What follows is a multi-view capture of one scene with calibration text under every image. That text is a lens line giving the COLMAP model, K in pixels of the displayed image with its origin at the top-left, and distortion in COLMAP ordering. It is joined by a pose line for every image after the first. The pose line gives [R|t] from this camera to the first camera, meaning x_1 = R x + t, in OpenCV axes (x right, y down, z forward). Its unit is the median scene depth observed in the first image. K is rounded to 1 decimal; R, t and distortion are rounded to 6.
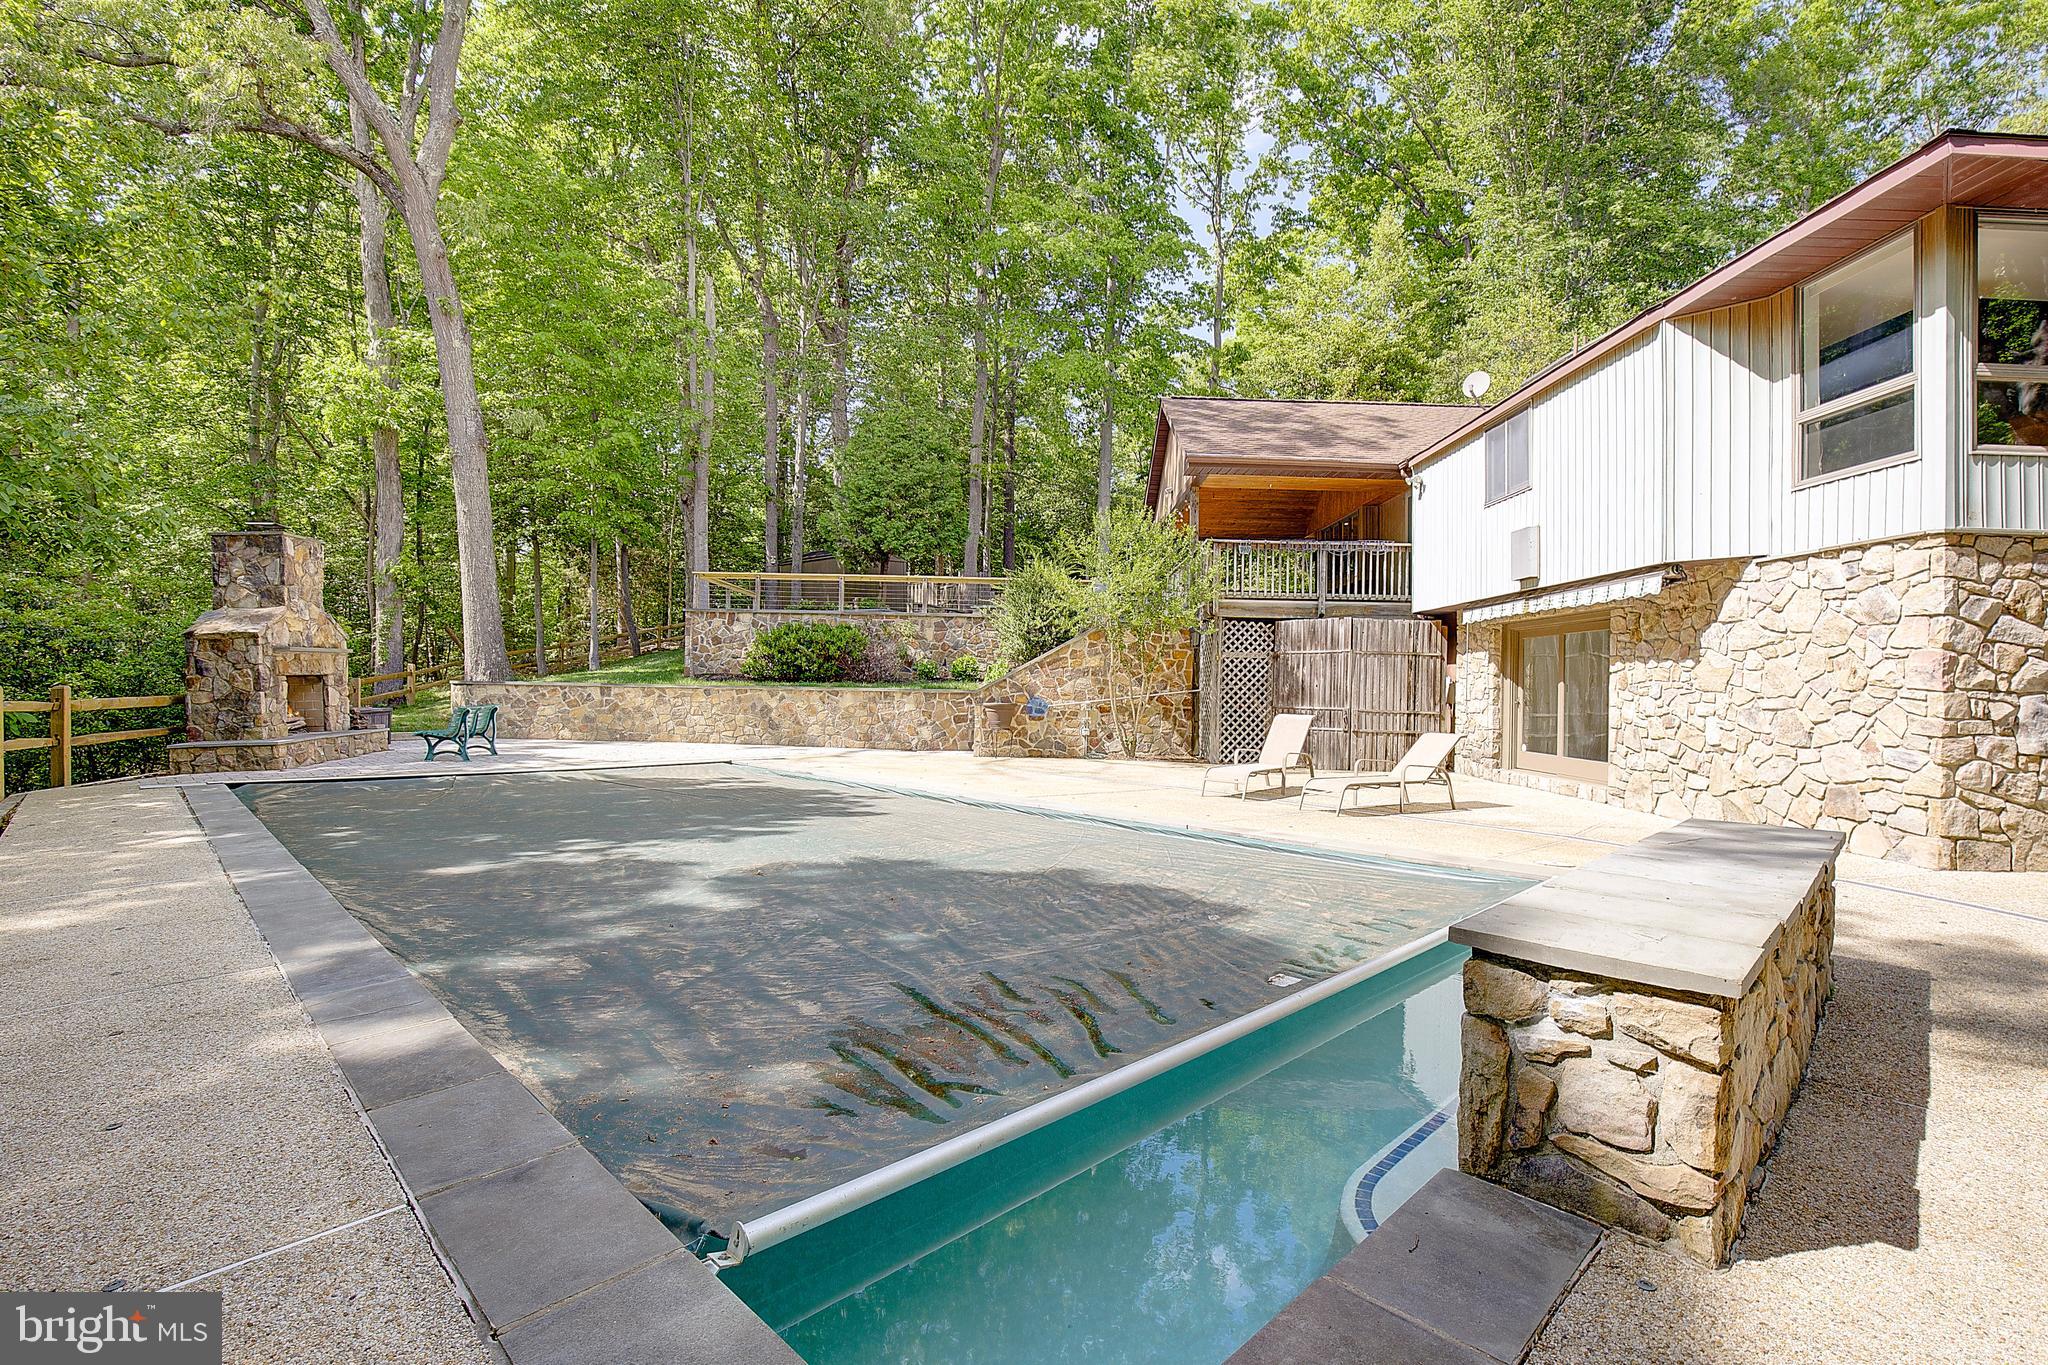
lens RADIAL K [[942.3, 0, 1031.2], [0, 942.3, 687.6], [0, 0, 1]] dist [-0.023167, 0.001077]
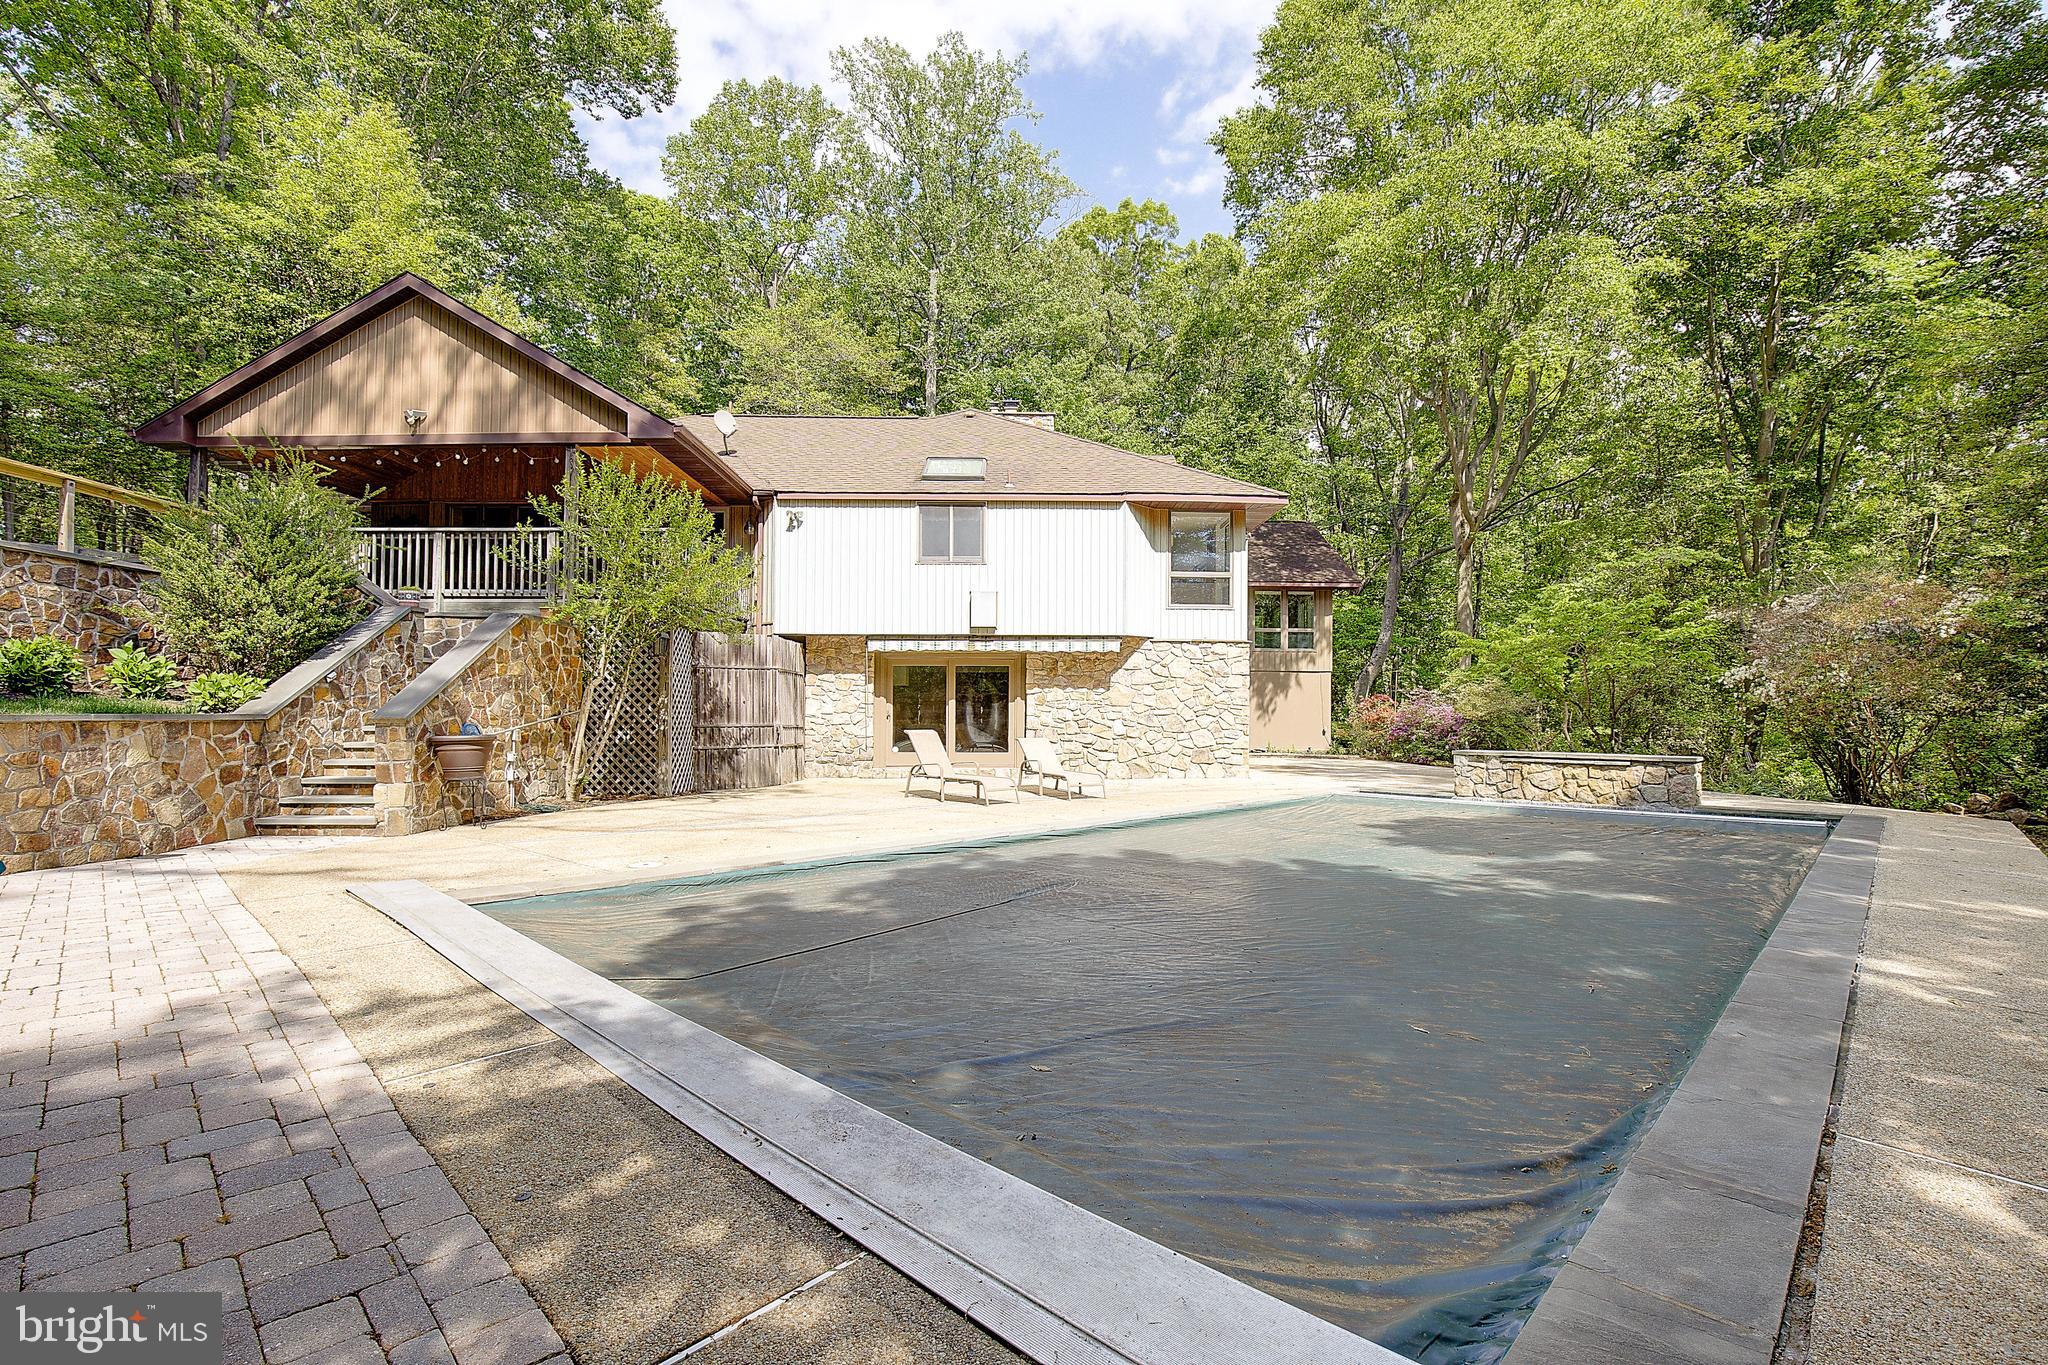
lens RADIAL K [[942.3, 0, 1034.9], [0, 942.3, 697.3], [0, 0, 1]] dist [-0.023167, 0.001077]
pose [[-0.038331, 0.000564, 0.999265, -0.665771], [-0.001256, 0.999999, -0.000613, -0.007117], [-0.999264, -0.001278, -0.038330, 0.726487]]
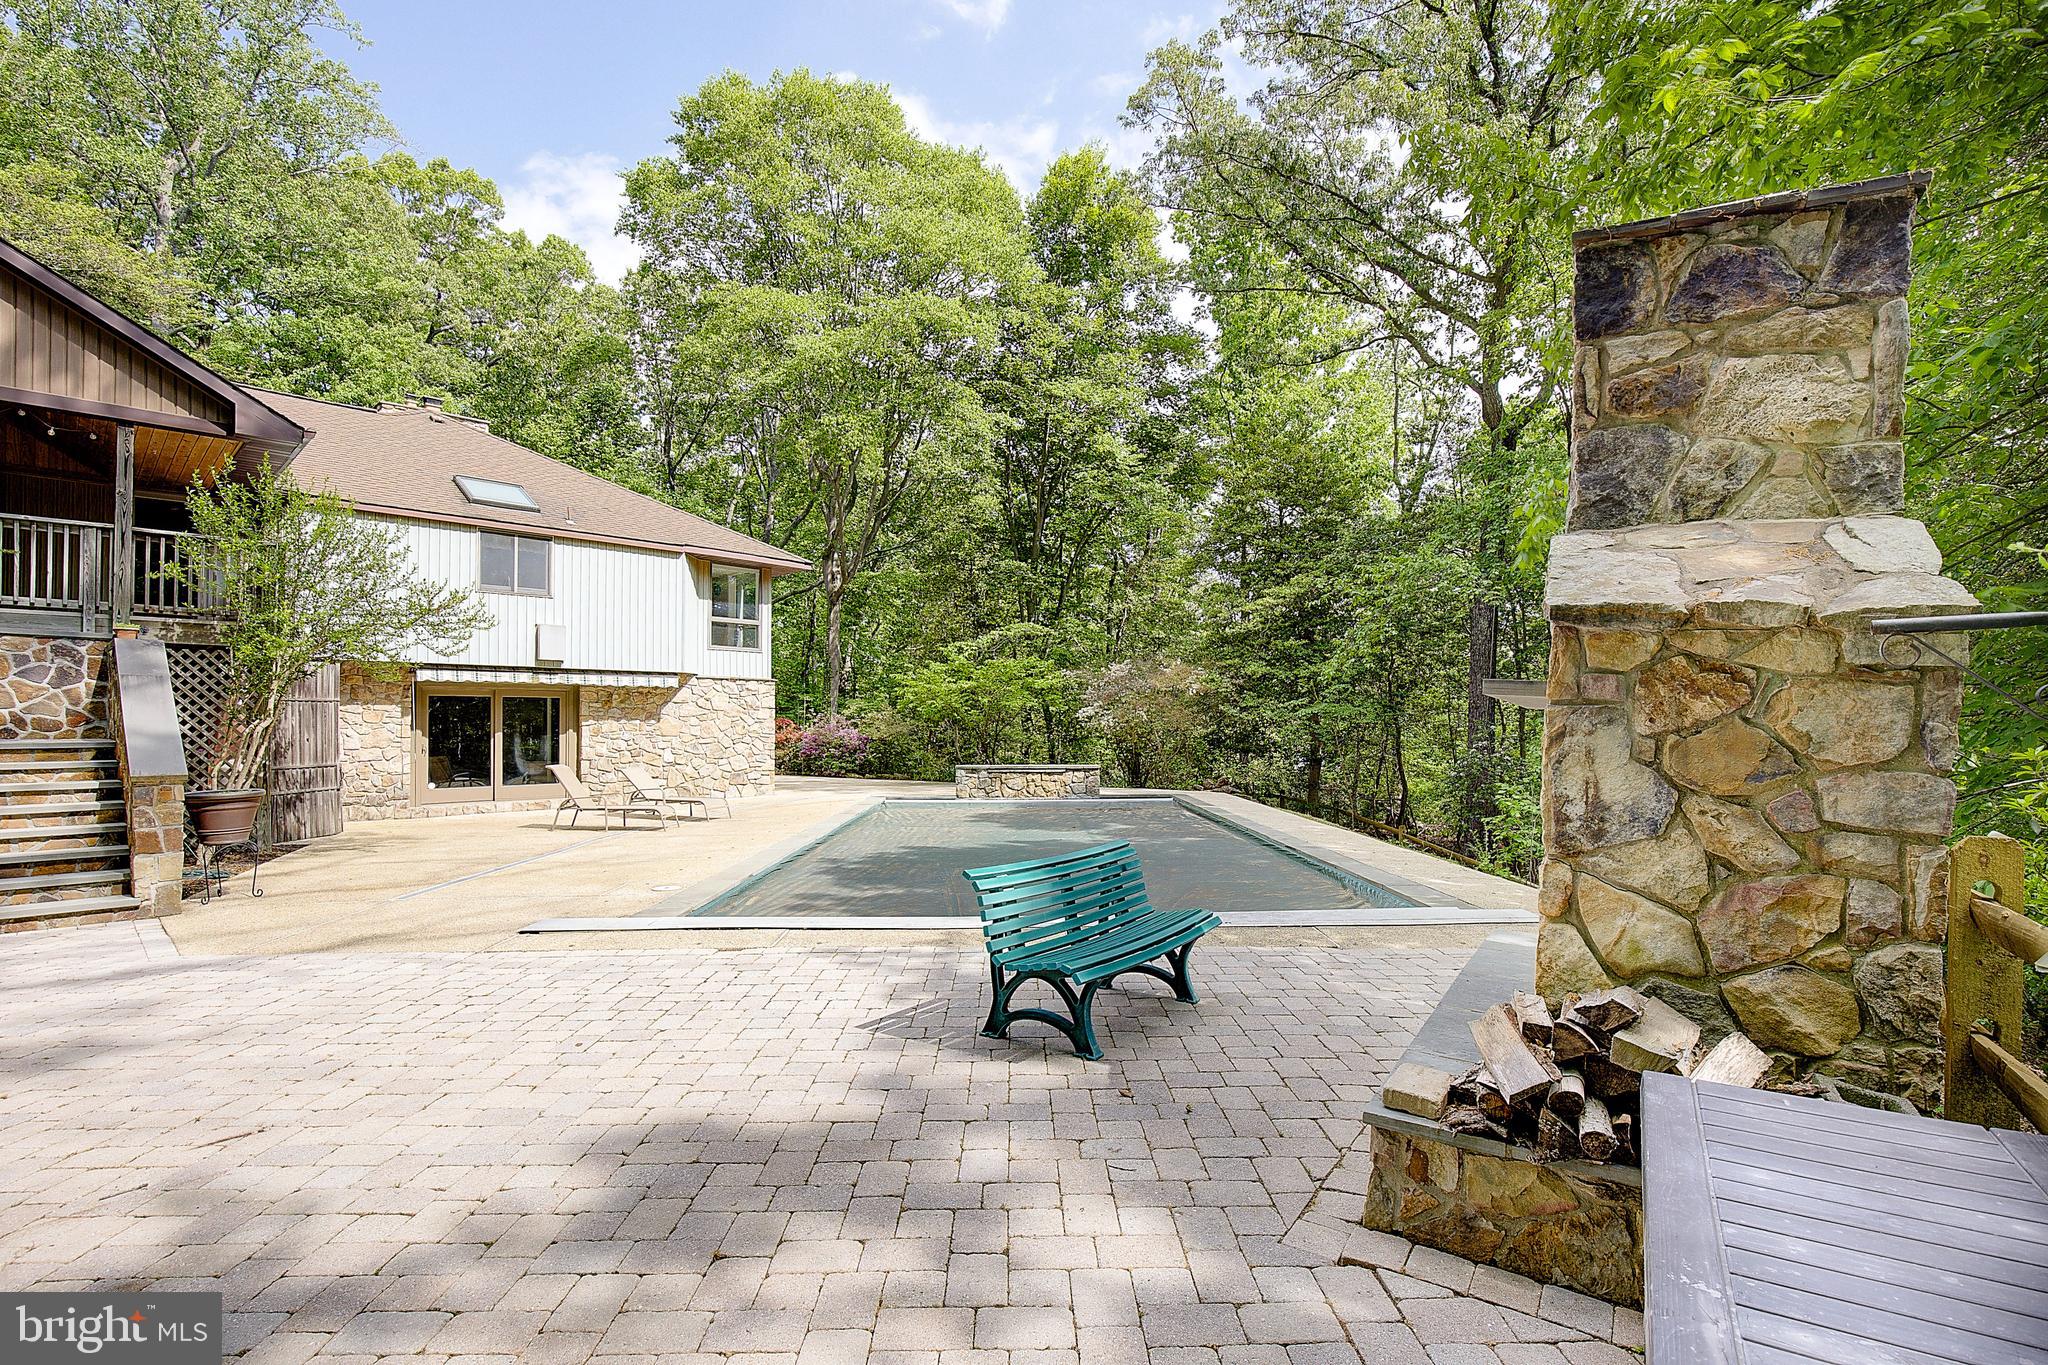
lens RADIAL K [[942.3, 0, 1034.9], [0, 942.3, 701.3], [0, 0, 1]] dist [-0.023167, 0.001077]
pose [[-0.727521, 0.005959, 0.686060, -0.735770], [-0.004368, 0.999902, -0.013318, -0.028143], [-0.686072, -0.012686, -0.727423, 1.138711]]
